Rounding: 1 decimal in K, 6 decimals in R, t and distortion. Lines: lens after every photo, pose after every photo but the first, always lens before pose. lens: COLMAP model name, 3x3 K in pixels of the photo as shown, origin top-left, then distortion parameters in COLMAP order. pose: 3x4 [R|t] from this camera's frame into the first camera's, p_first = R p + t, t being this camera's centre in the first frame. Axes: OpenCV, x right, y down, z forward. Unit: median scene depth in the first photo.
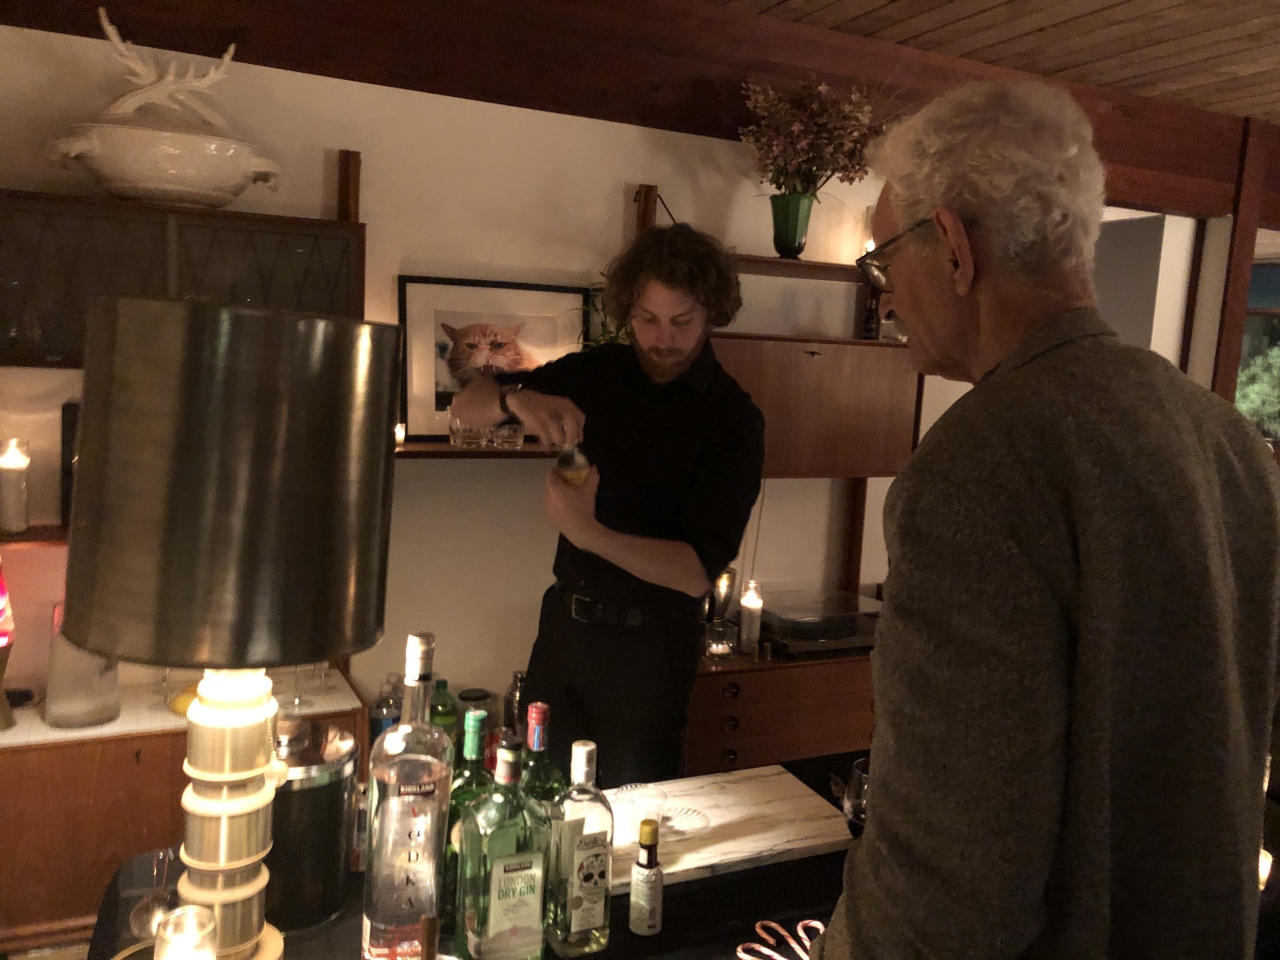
lens RADIAL K [[1038.8, 0, 666.9], [0, 1038.8, 483.3], [0, 0, 1]] dist [-0.007933, -0.004923]
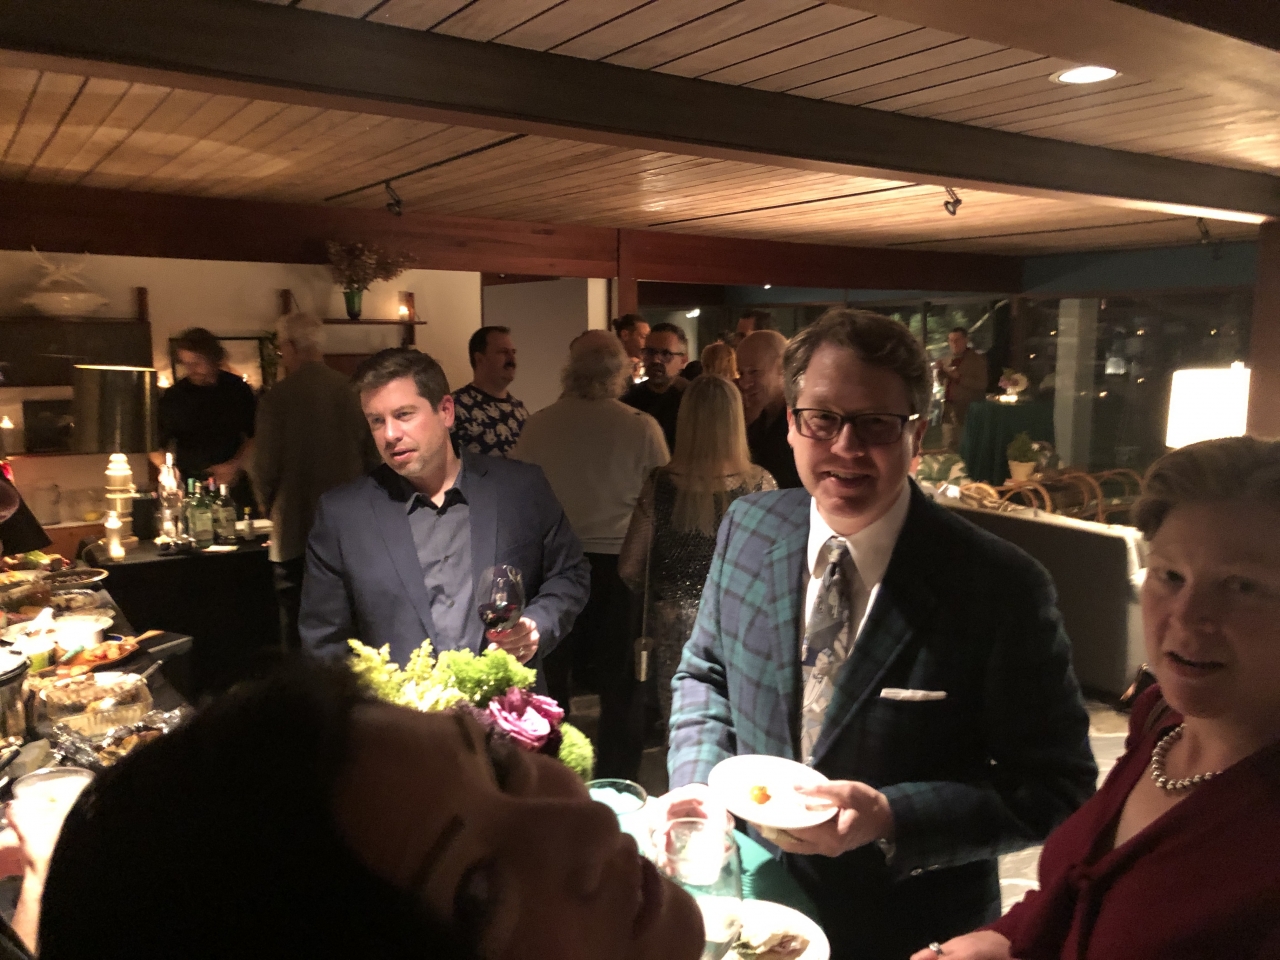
lens RADIAL K [[1019.6, 0, 645.9], [0, 1019.6, 453.7], [0, 0, 1]] dist [0.013894, 0.005230]
pose [[0.987801, -0.068480, 0.139853, 0.448772], [0.068892, 0.997622, 0.001898, 0.122315], [-0.139650, 0.007760, 0.990170, -1.380963]]
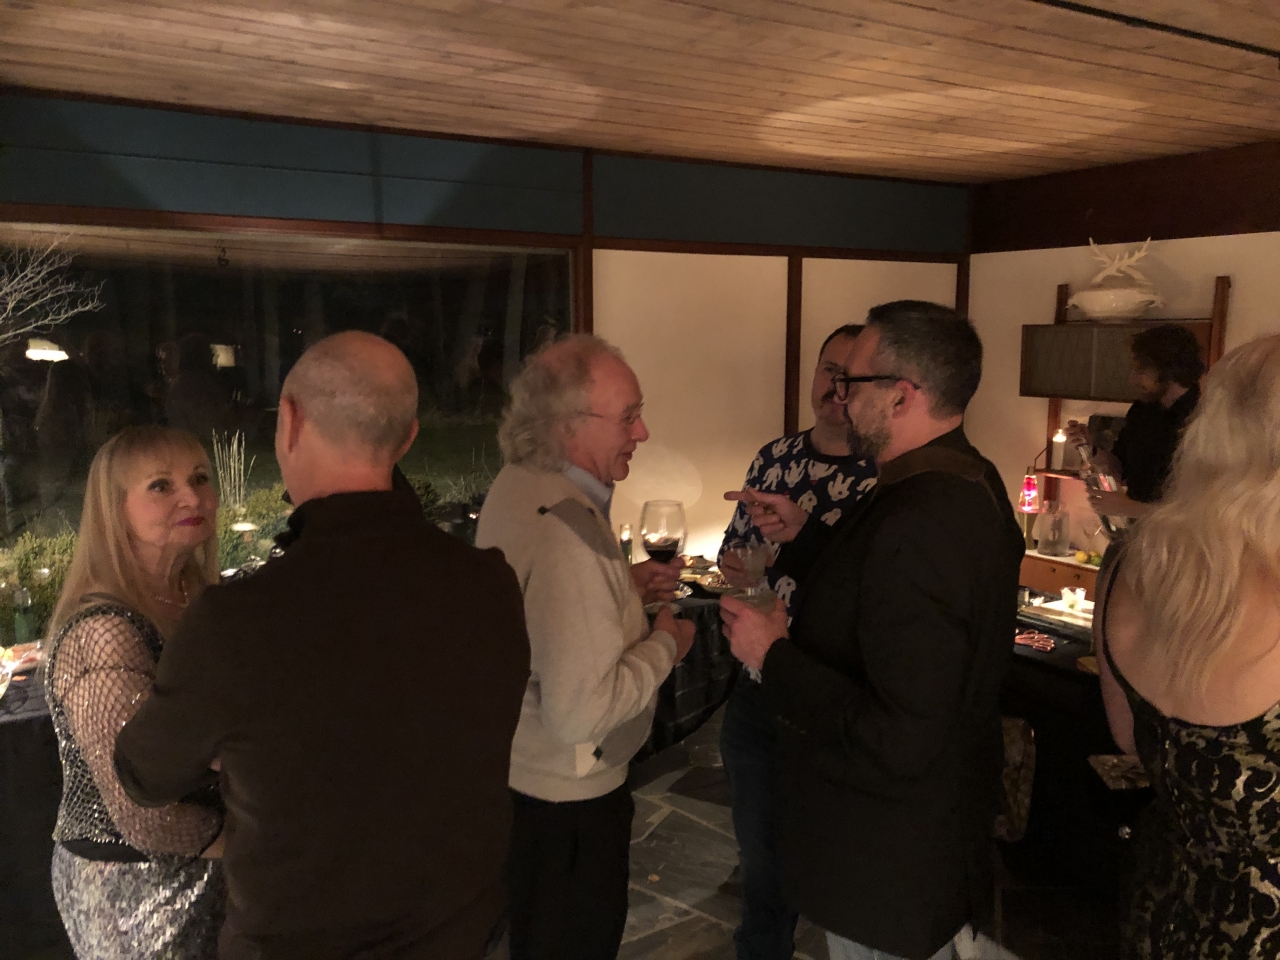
lens RADIAL K [[1040.3, 0, 640.5], [0, 1040.3, 465.7], [0, 0, 1]] dist [0.000037, -0.012568]
pose [[0.065012, 0.074777, -0.995079, 1.318297], [-0.116744, 0.990911, 0.066836, -0.009775], [0.991032, 0.111824, 0.073151, -0.048842]]
